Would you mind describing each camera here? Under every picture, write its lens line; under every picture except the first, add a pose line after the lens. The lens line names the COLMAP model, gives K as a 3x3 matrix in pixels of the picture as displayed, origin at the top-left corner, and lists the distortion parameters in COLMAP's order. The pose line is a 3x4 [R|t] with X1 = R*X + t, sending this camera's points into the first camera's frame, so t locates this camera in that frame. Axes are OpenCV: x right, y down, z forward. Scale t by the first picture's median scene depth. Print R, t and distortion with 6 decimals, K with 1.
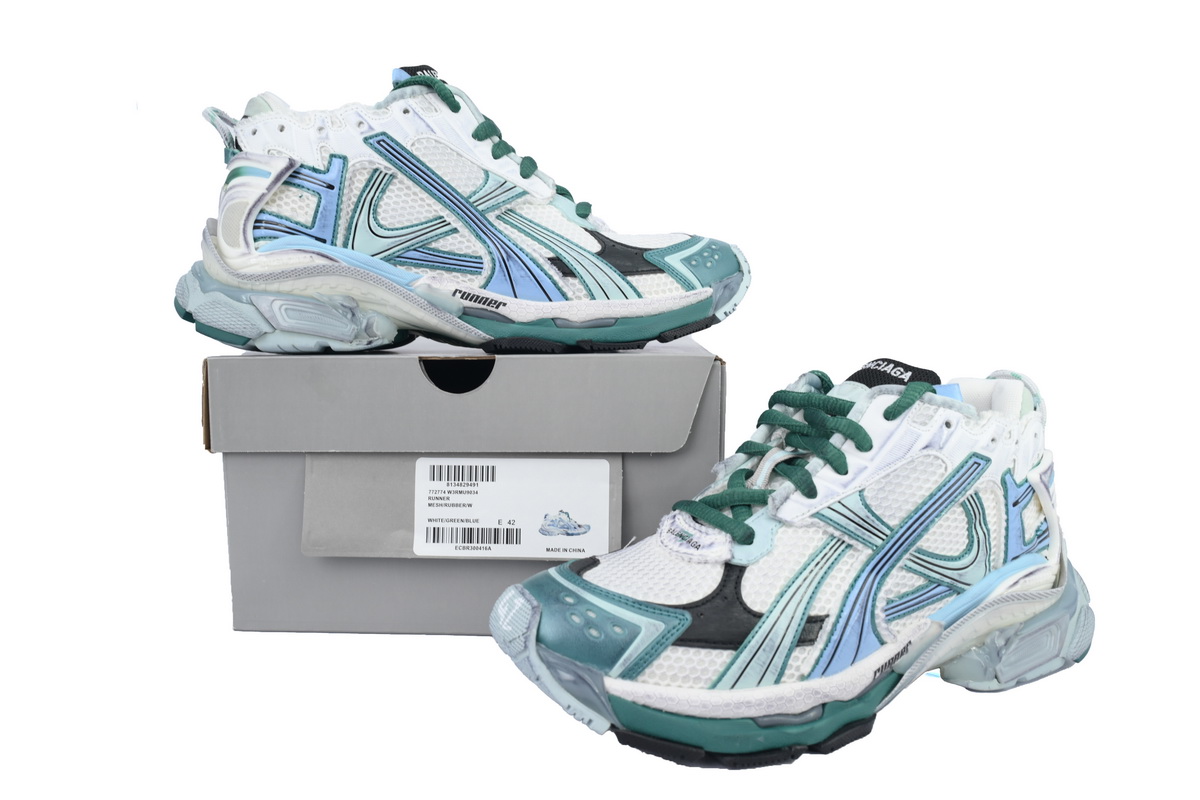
lens RADIAL K [[872.2, 0, 600.0], [0, 872.2, 400.0], [0, 0, 1]] dist [0.002679, -0.036175]
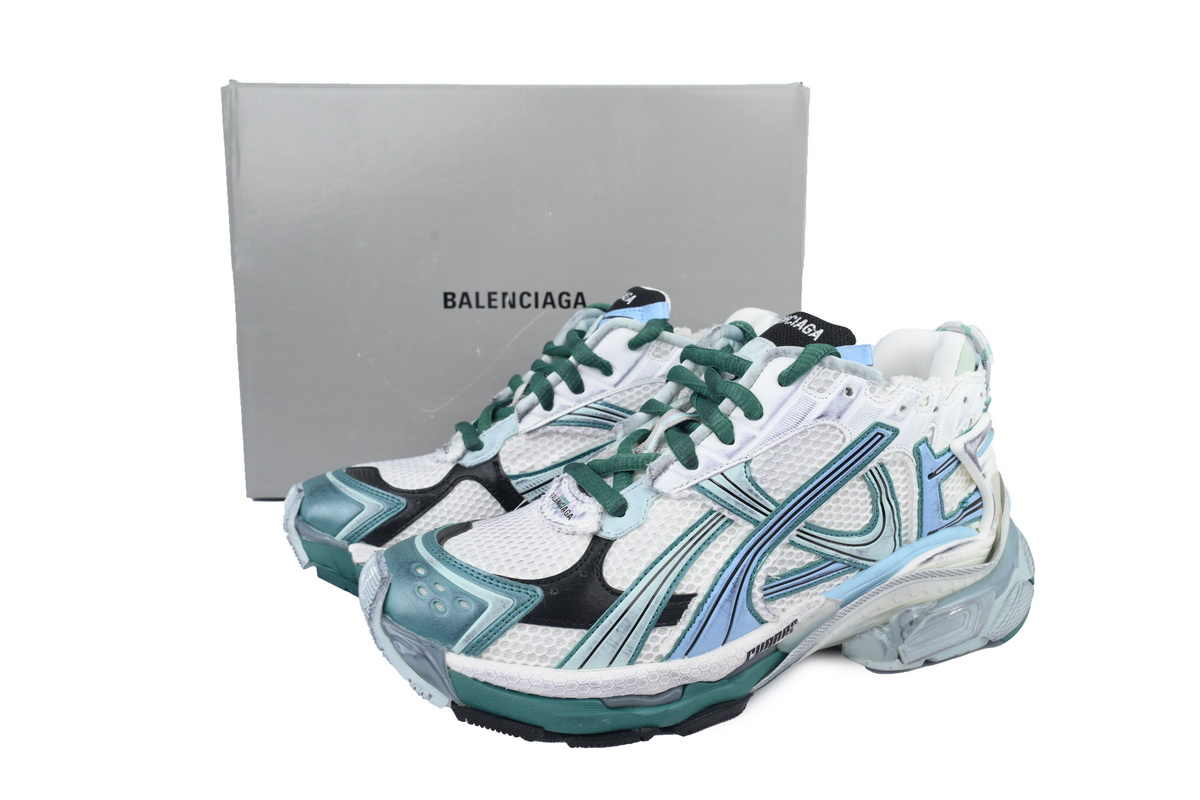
lens RADIAL K [[872.2, 0, 600.0], [0, 872.2, 400.0], [0, 0, 1]] dist [0.002679, -0.036175]
pose [[0.994493, 0.016712, -0.103459, 0.239887], [-0.004740, 0.993366, 0.114897, -0.068333], [0.104693, -0.113774, 0.987975, 0.071139]]
